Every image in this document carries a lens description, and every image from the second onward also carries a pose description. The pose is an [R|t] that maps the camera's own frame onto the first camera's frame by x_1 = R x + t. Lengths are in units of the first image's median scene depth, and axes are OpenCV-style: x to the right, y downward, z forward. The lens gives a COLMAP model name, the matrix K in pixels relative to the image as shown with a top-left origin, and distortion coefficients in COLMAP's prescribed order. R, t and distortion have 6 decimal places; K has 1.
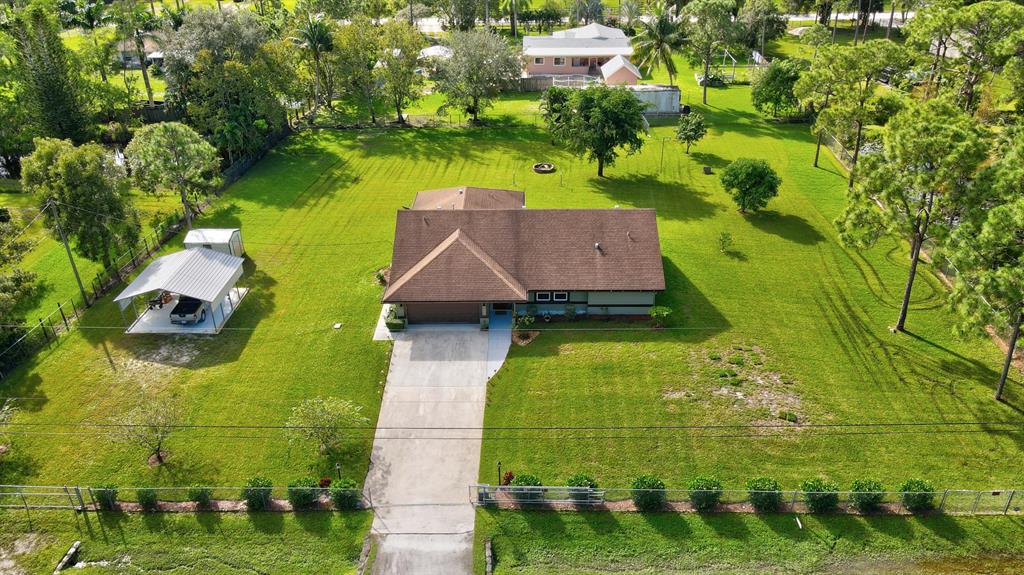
lens RADIAL K [[751.6, 0, 512.0], [0, 751.6, 287.5], [0, 0, 1]] dist [-0.009159, 0.055116]
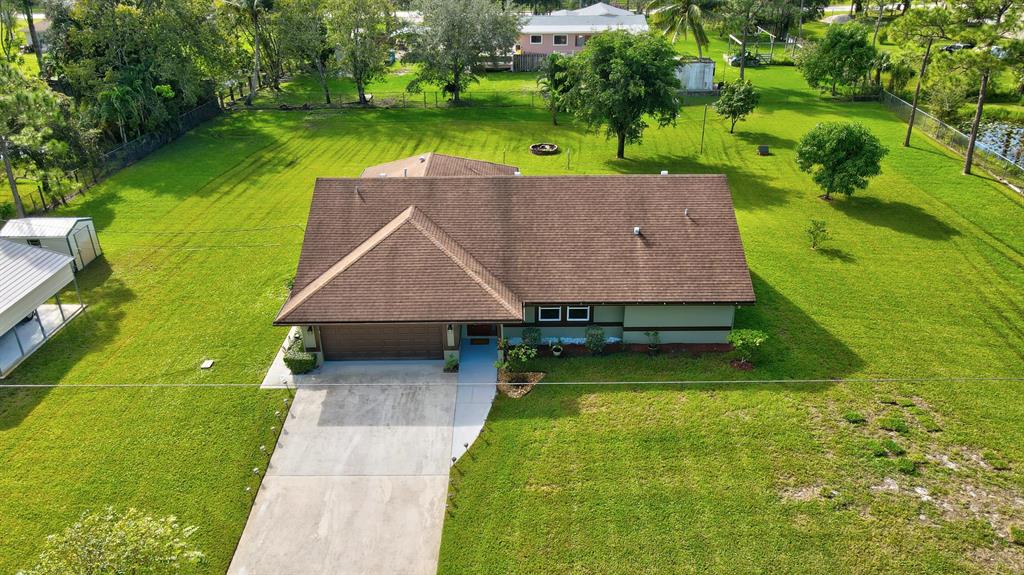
lens RADIAL K [[751.6, 0, 512.0], [0, 751.6, 287.5], [0, 0, 1]] dist [-0.009159, 0.055116]
pose [[0.999974, -0.002974, 0.006511, 0.007351], [0.003246, 0.999106, -0.042157, 0.015952], [-0.006380, 0.042177, 0.999090, 0.394163]]
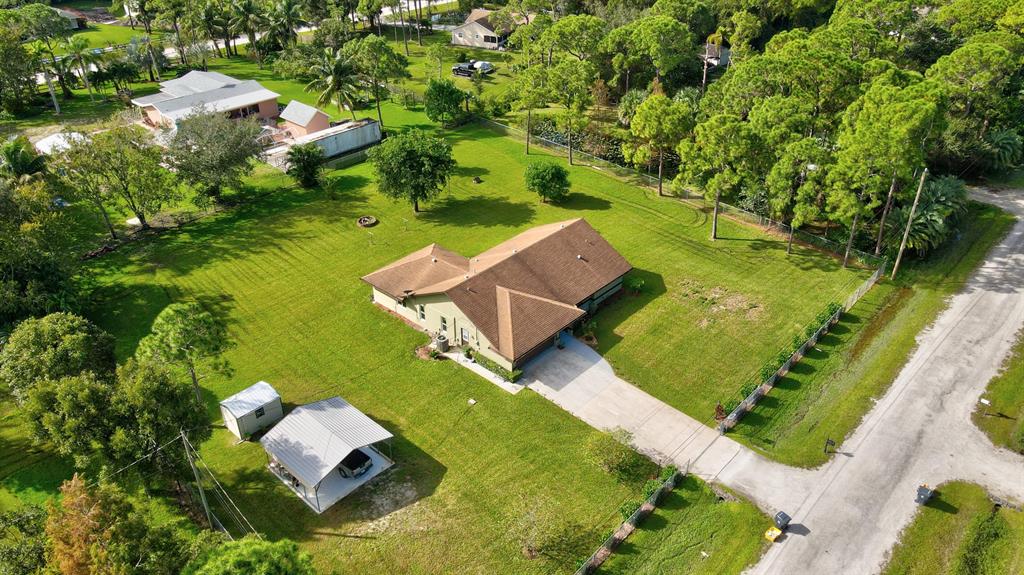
lens RADIAL K [[751.6, 0, 512.0], [0, 751.6, 287.5], [0, 0, 1]] dist [-0.009159, 0.055116]
pose [[0.663232, -0.380932, 0.644216, -0.856031], [0.358124, 0.917364, 0.173753, -0.283350], [-0.657169, 0.115470, 0.744846, 0.087954]]
